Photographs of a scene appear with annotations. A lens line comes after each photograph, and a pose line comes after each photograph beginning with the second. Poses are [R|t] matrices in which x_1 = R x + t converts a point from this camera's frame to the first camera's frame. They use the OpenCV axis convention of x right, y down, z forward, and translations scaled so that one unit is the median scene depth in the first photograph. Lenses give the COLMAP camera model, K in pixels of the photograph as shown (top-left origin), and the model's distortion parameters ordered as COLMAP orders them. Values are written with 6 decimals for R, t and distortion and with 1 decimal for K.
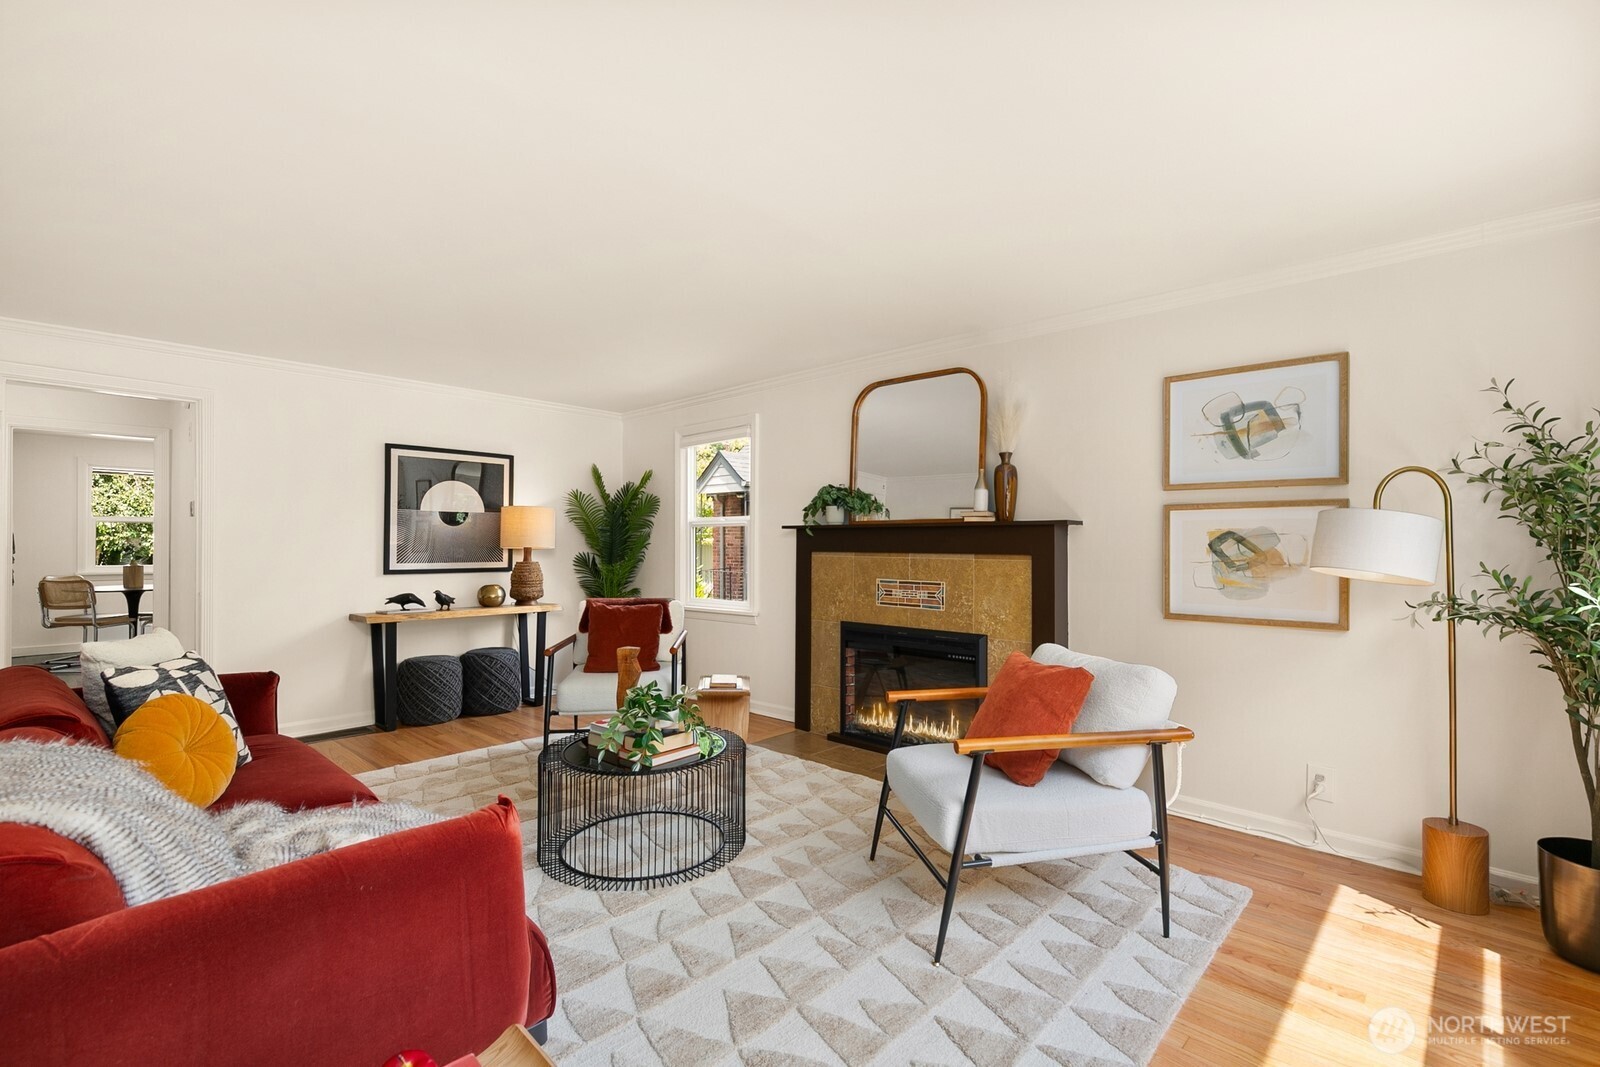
lens RADIAL K [[720.4, 0, 793.6], [0, 720.4, 540.5], [0, 0, 1]] dist [0.002095, 0.000128]
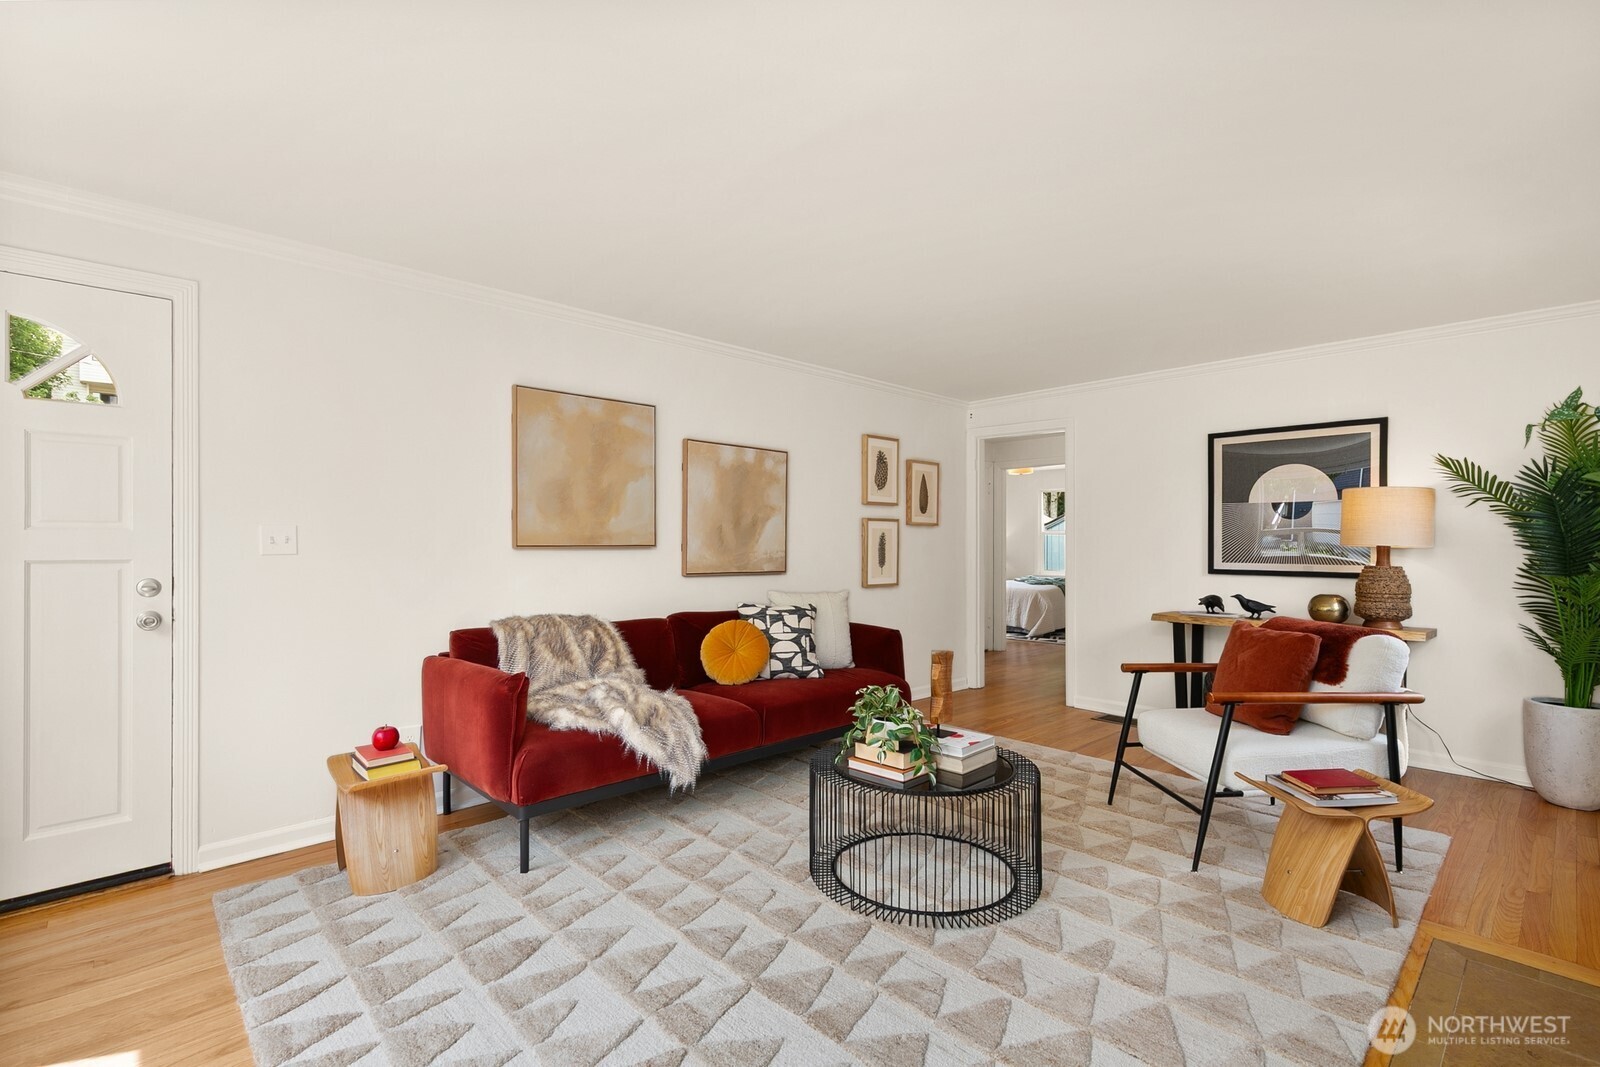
lens RADIAL K [[720.4, 0, 793.6], [0, 720.4, 540.5], [0, 0, 1]] dist [0.002095, 0.000128]
pose [[-0.045843, -0.005871, -0.998931, 0.492577], [-0.000136, 0.999983, -0.005871, 0.011660], [0.998949, -0.000134, -0.045843, 0.624979]]
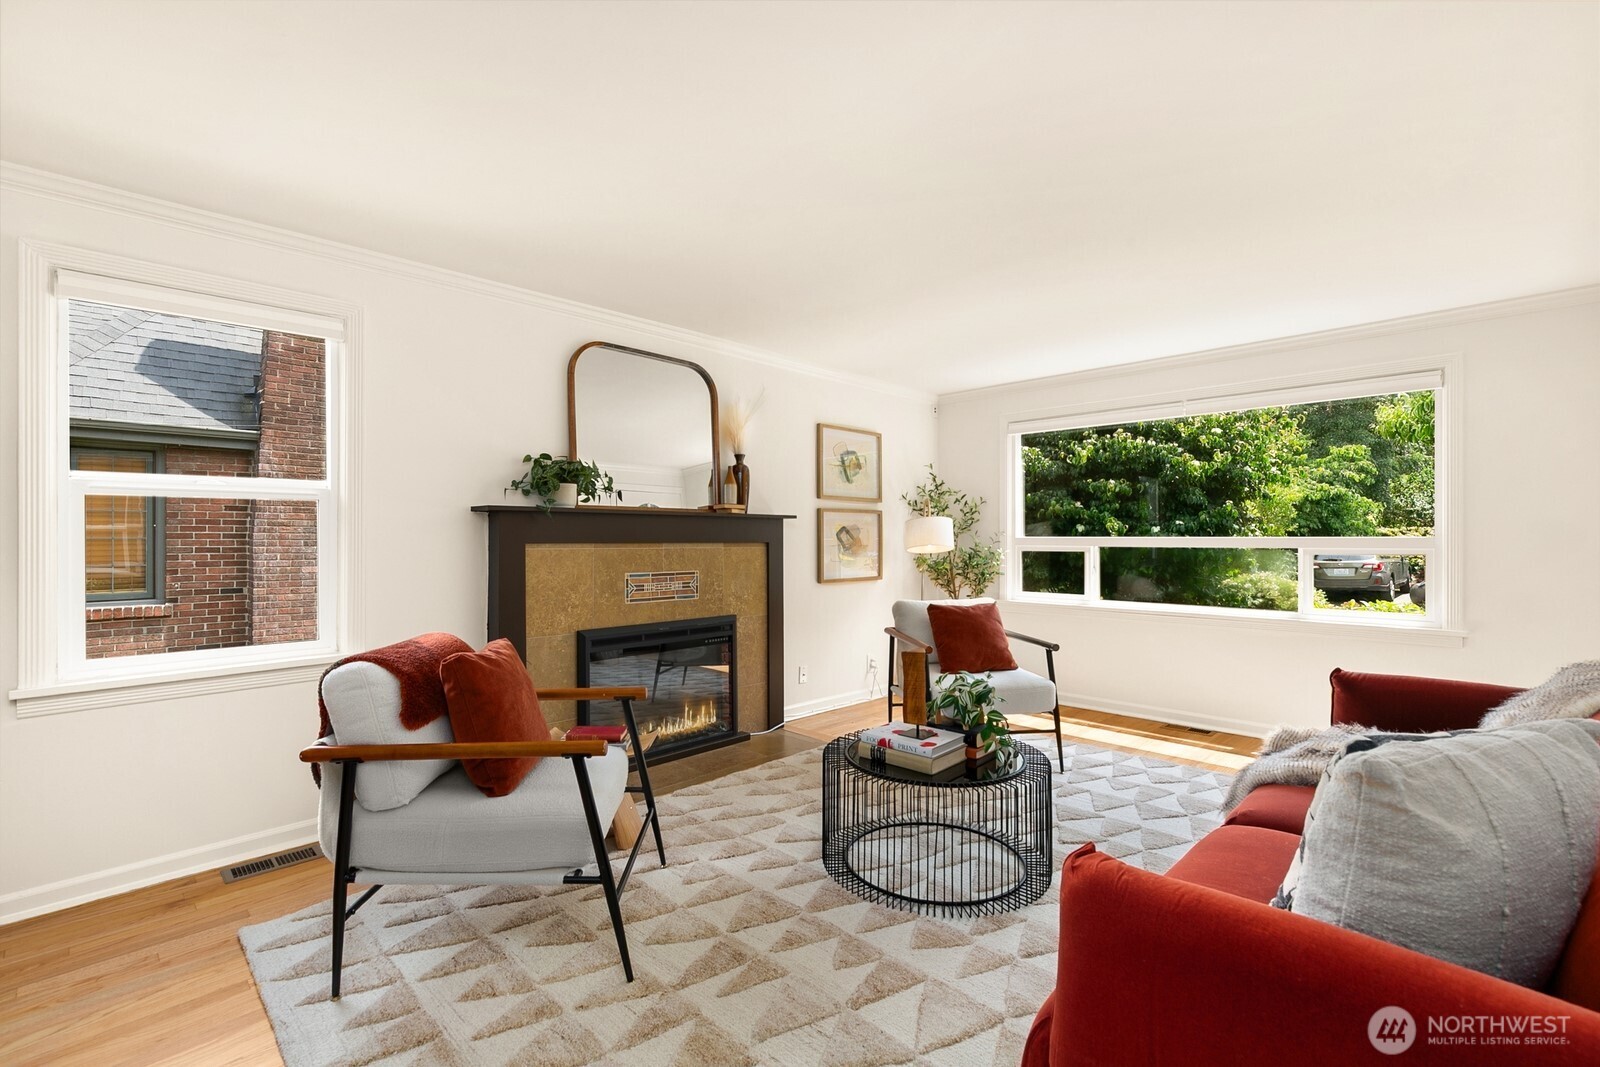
lens RADIAL K [[720.4, 0, 793.6], [0, 720.4, 540.5], [0, 0, 1]] dist [0.002095, 0.000128]
pose [[0.014303, -0.003866, 0.999890, -0.791770], [-0.001994, 0.999990, 0.003895, 0.010157], [-0.999896, -0.002050, 0.014295, 0.828205]]
